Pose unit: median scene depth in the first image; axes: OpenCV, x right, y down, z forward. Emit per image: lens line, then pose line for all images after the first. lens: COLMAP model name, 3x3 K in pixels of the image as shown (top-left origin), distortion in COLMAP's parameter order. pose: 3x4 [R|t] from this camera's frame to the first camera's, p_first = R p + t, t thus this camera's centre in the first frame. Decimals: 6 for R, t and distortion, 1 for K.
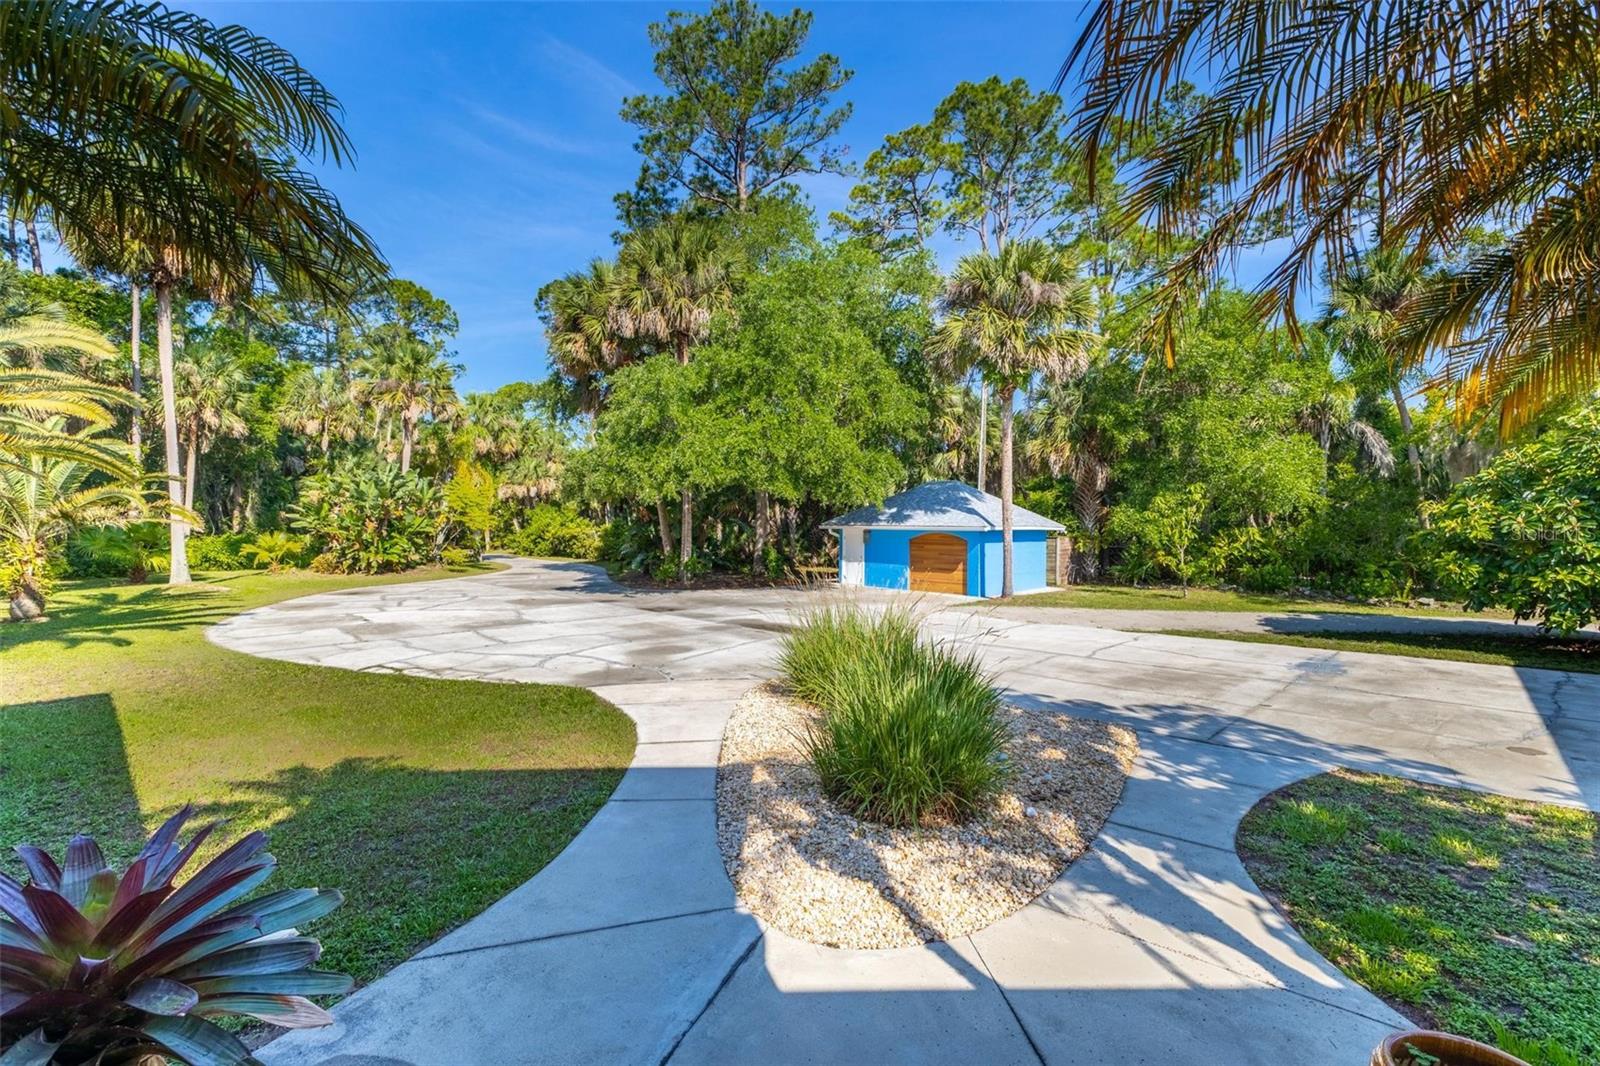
lens RADIAL K [[690.1, 0, 800.0], [0, 690.1, 533.0], [0, 0, 1]] dist [0.000802, 0.000035]
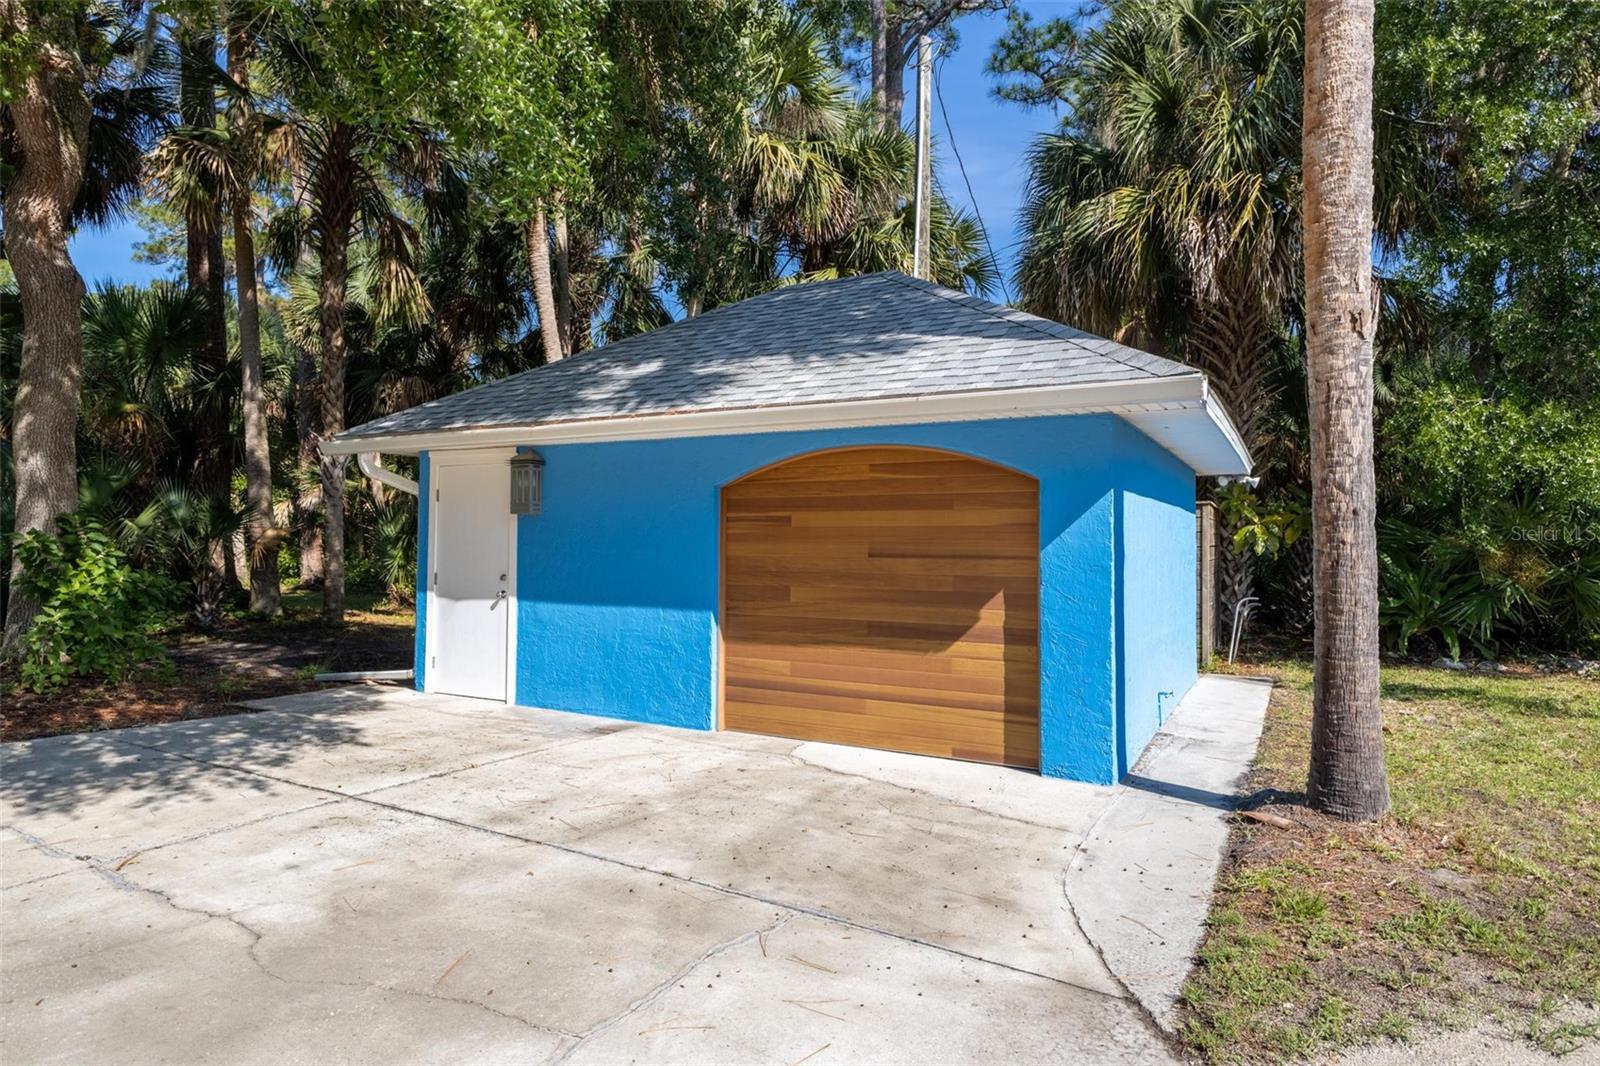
lens RADIAL K [[930.6, 0, 800.0], [0, 930.6, 533.0], [0, 0, 1]] dist [-0.000114, 0.000003]
pose [[0.958843, 0.002292, 0.283929, 0.096147], [0.004000, 0.999759, -0.021579, 0.027693], [-0.283910, 0.021826, 0.958602, 0.687765]]
